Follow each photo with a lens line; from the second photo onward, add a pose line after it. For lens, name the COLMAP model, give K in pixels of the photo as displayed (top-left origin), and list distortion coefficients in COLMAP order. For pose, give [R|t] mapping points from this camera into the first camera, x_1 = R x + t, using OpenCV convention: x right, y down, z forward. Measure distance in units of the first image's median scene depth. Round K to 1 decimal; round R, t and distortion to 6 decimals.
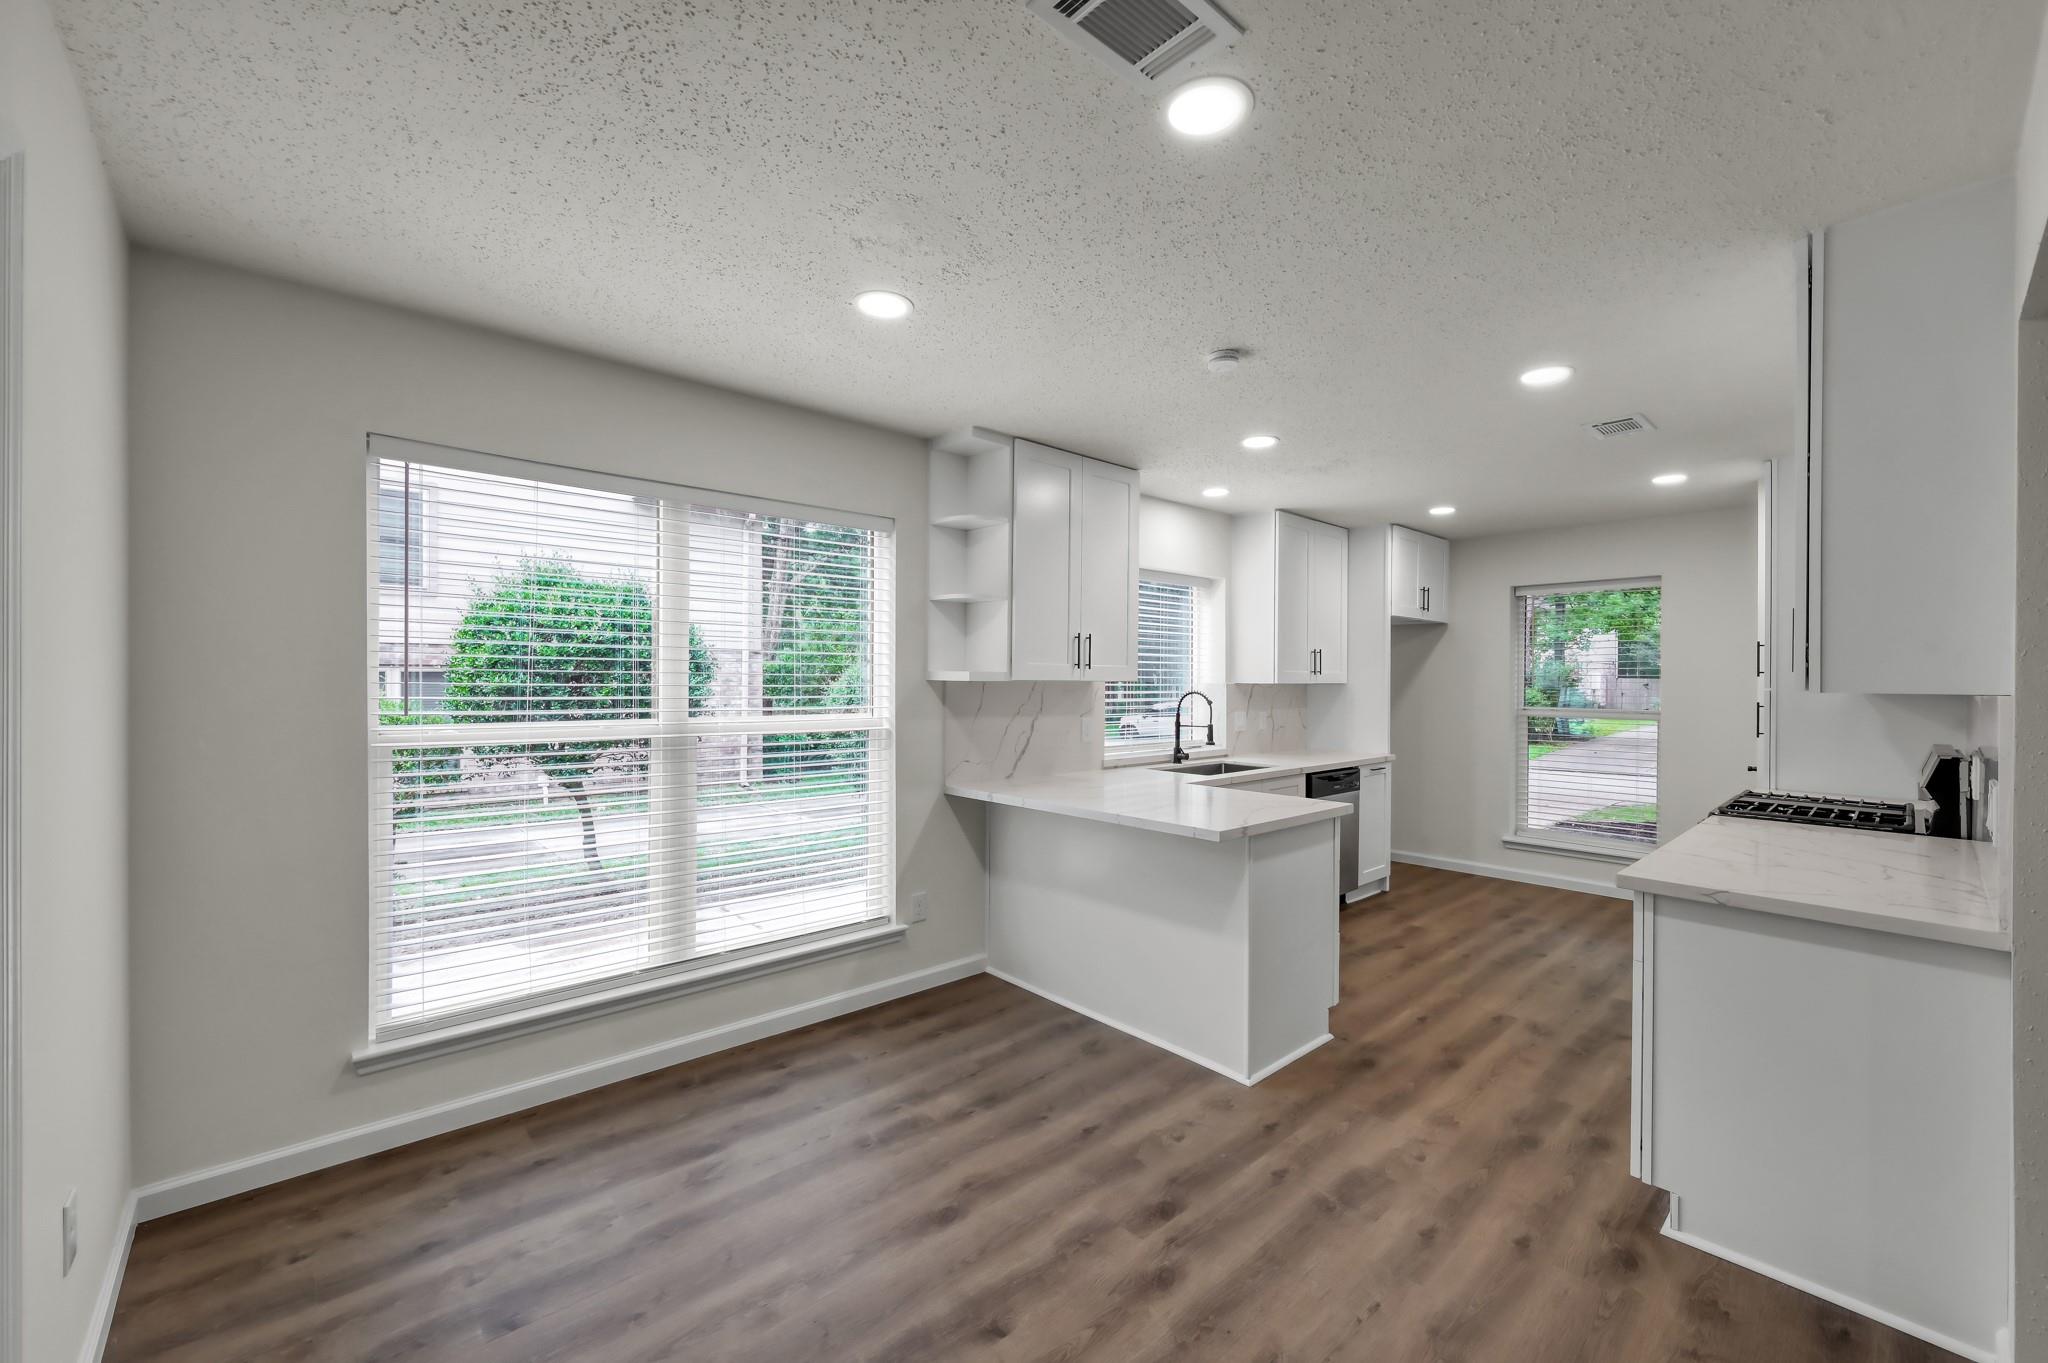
lens RADIAL K [[818.9, 0, 1014.5], [0, 818.9, 678.0], [0, 0, 1]] dist [0.001694, 0.000084]
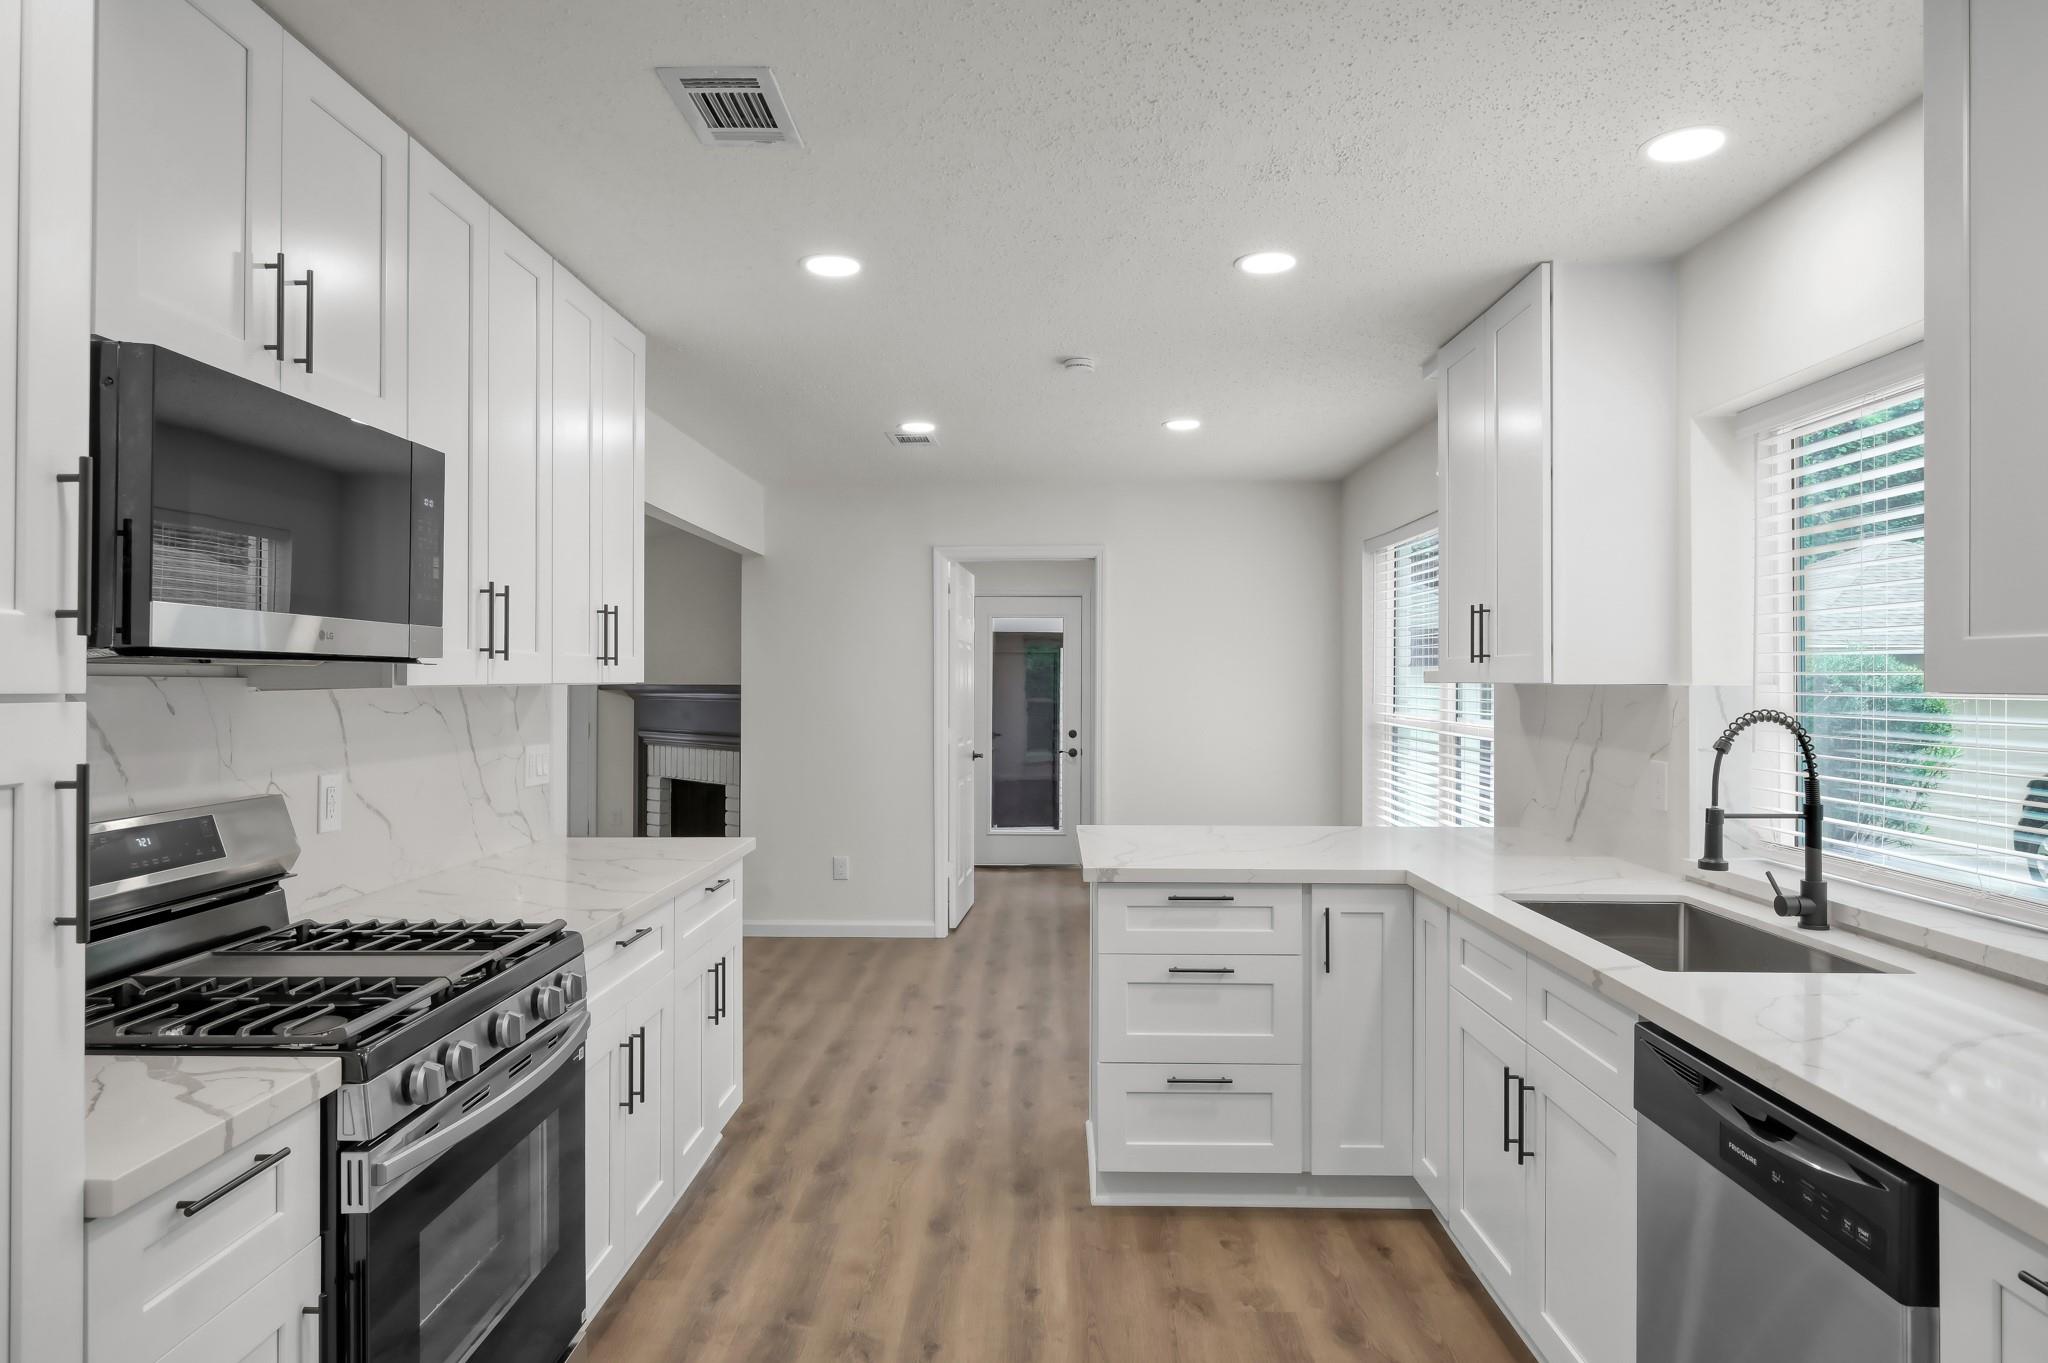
lens RADIAL K [[1172.8, 0, 1067.1], [0, 1172.8, 683.2], [0, 0, 1]] dist [-0.000078, 0.000301]
pose [[-0.649402, -0.005745, -0.760424, 1.041332], [-0.005210, 0.999982, -0.003105, 0.009559], [0.760427, 0.001945, -0.649420, 1.470043]]
